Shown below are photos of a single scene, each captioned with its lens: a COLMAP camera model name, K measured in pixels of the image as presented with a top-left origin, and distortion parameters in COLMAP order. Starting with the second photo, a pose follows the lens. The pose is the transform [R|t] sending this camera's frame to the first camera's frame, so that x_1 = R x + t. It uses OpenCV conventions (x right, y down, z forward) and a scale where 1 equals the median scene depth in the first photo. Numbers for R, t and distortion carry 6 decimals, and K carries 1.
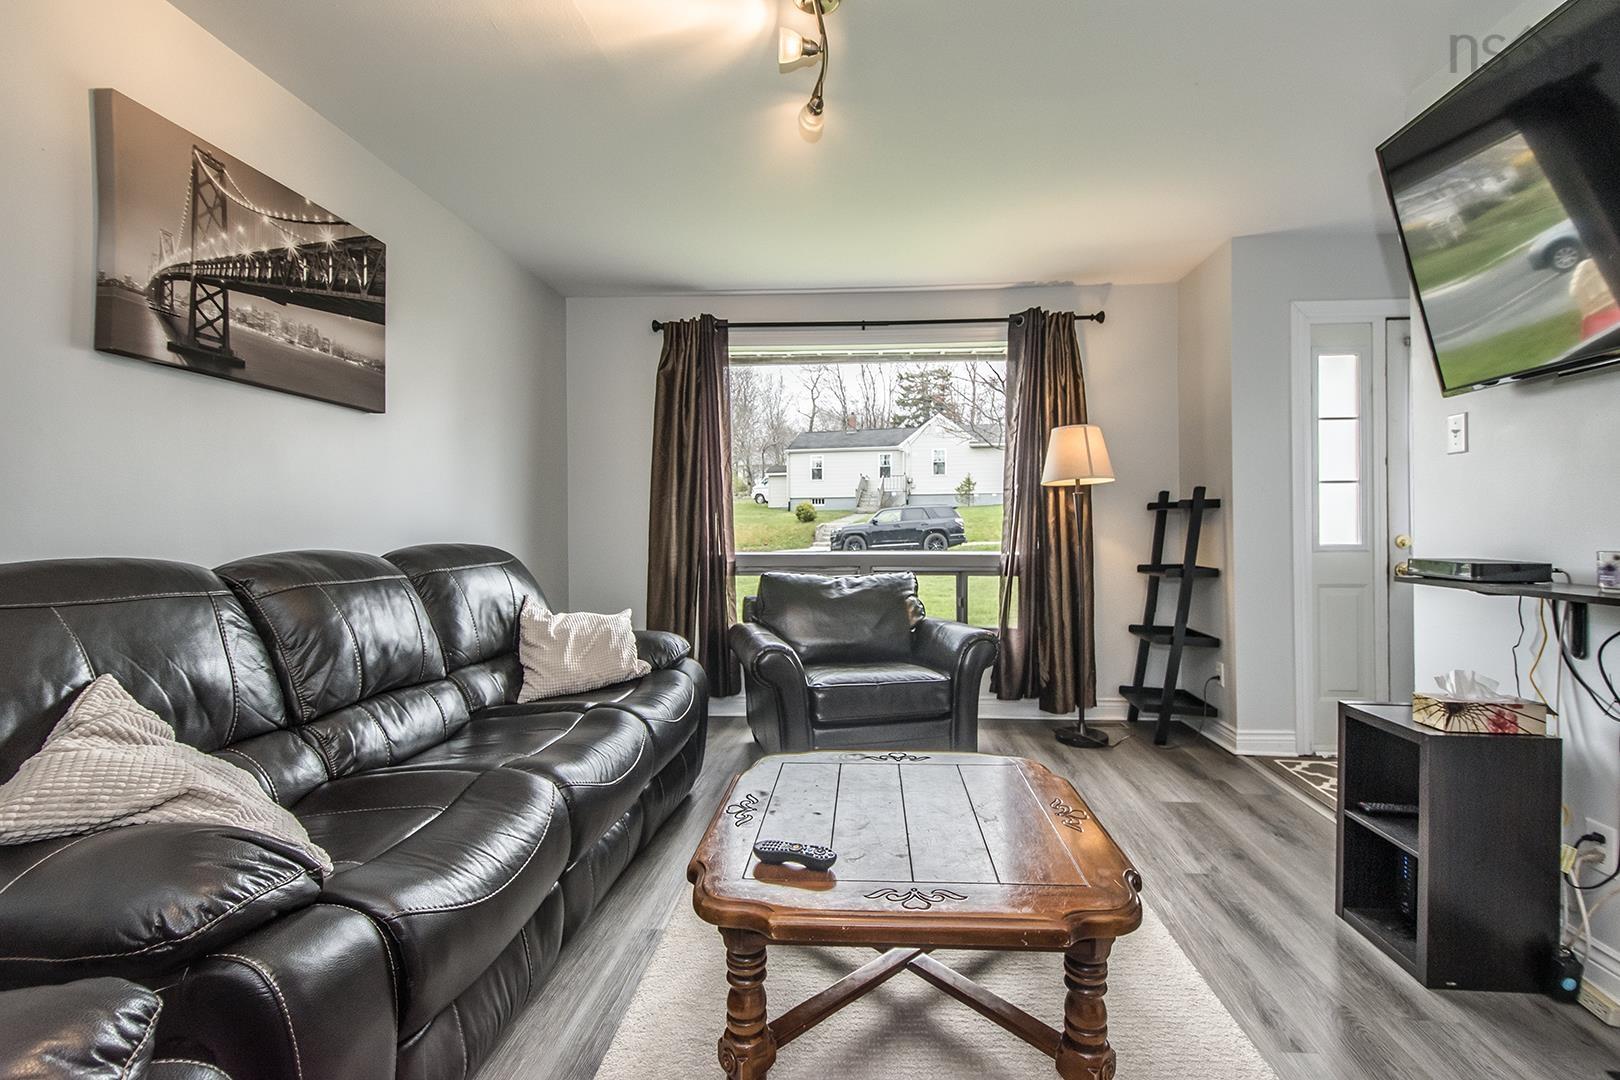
lens RADIAL K [[711.7, 0, 843.4], [0, 711.7, 522.1], [0, 0, 1]] dist [0.012633, -0.003742]
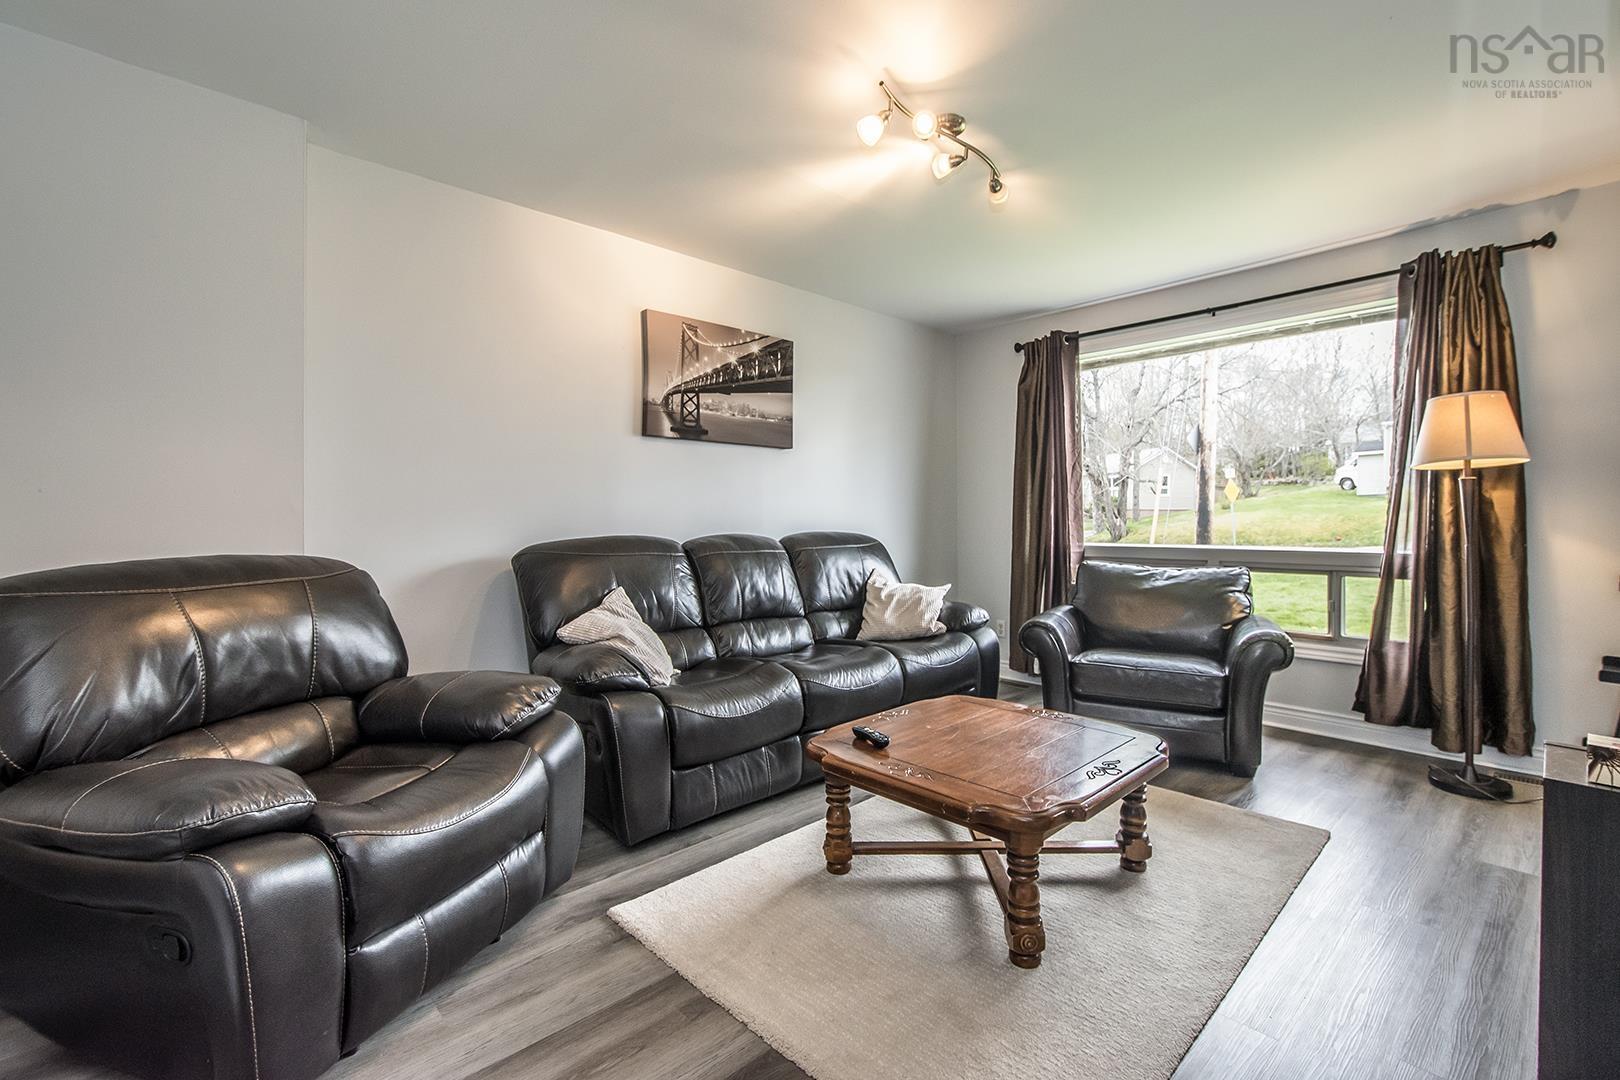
lens RADIAL K [[666.8, 0, 814.5], [0, 666.8, 515.5], [0, 0, 1]] dist [0.017596, -0.000027]
pose [[0.746400, -0.004886, -0.665480, 0.442133], [0.005429, 0.999984, -0.001253, -0.002382], [0.665475, -0.002678, 0.746415, -0.082035]]
